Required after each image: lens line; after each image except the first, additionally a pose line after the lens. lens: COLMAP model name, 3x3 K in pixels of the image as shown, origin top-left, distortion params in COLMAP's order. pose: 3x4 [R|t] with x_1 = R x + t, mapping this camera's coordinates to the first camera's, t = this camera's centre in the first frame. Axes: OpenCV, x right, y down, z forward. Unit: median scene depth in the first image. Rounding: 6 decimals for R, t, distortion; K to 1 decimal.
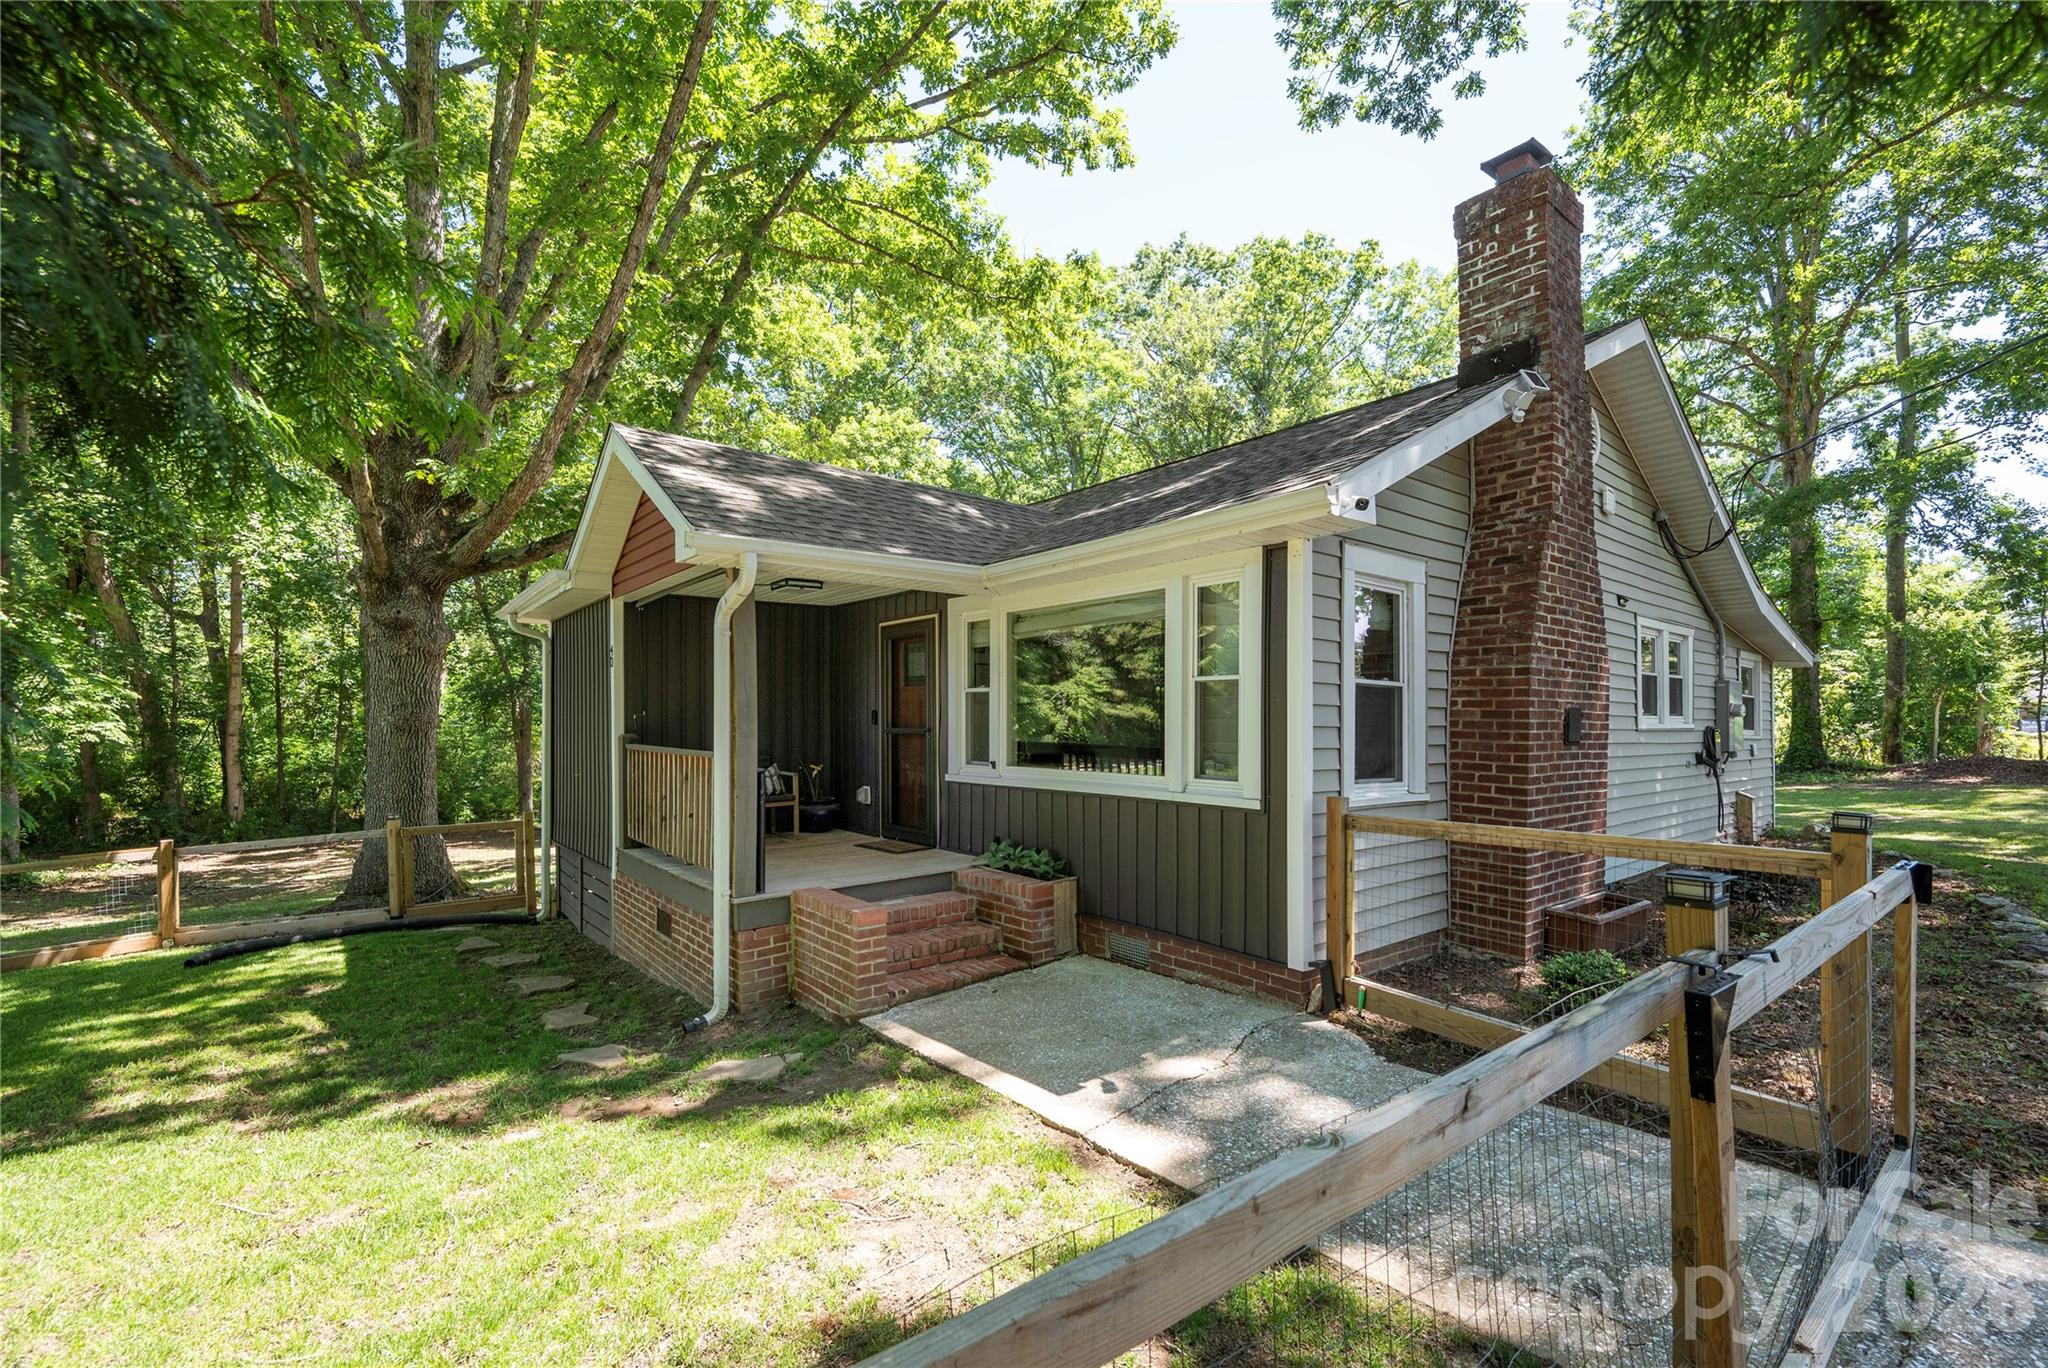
lens RADIAL K [[819.6, 0, 1086.6], [0, 819.6, 684.0], [0, 0, 1]] dist [-0.000746, 0.000005]
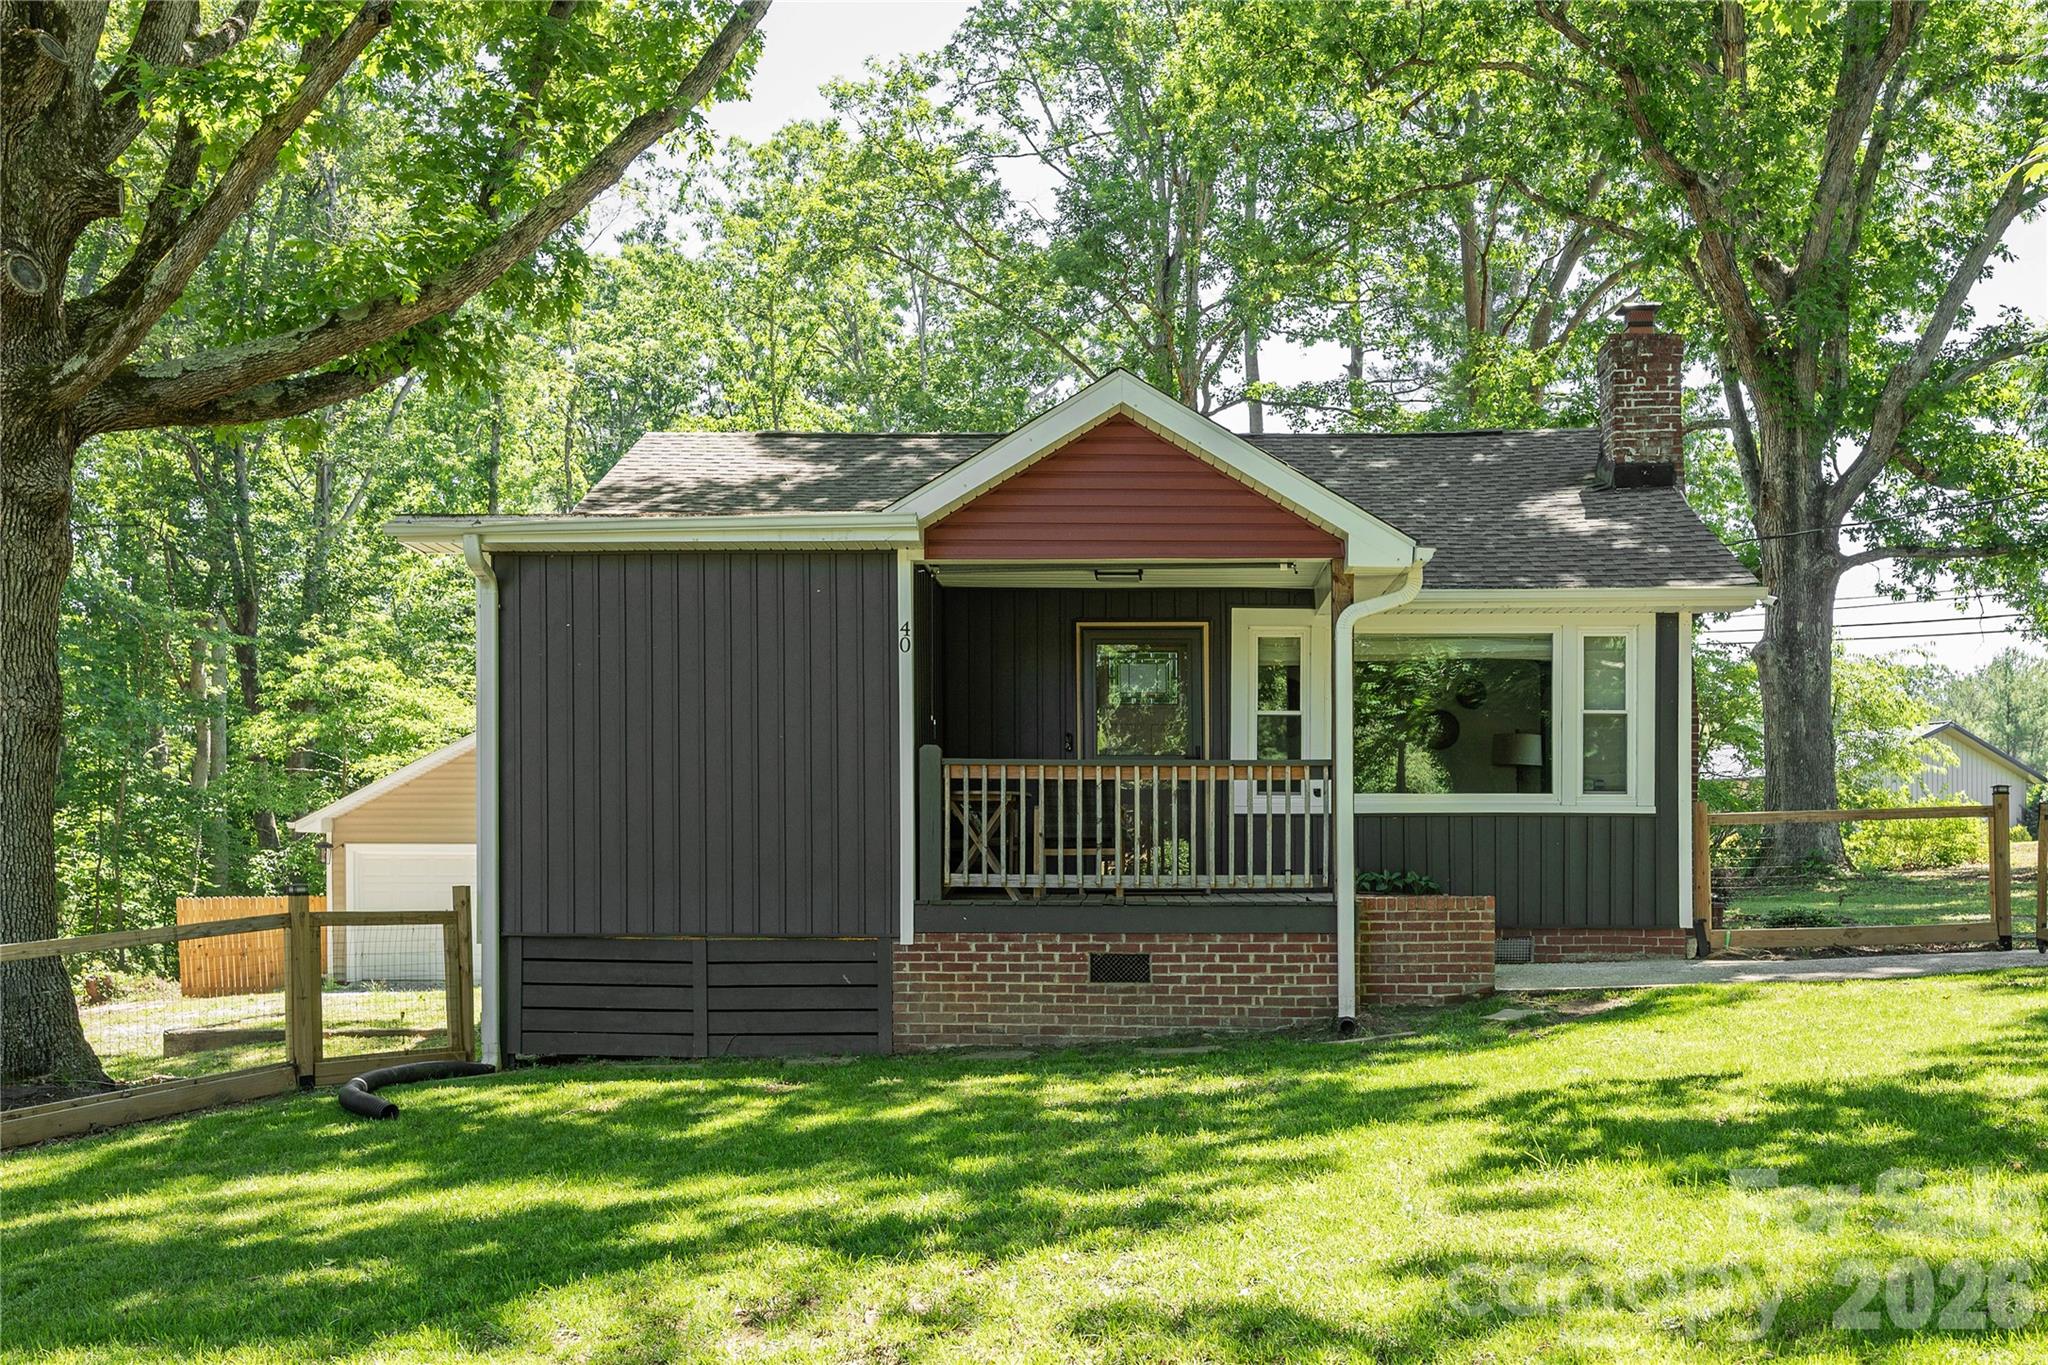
lens RADIAL K [[1750.4, 0, 1025.3], [0, 1750.4, 776.2], [0, 0, 1]] dist [0.000636, -0.002385]
pose [[0.690812, 0.033984, 0.722235, -2.239488], [-0.031499, 0.999361, -0.016895, 0.154852], [-0.722348, -0.011079, 0.691441, -0.184077]]
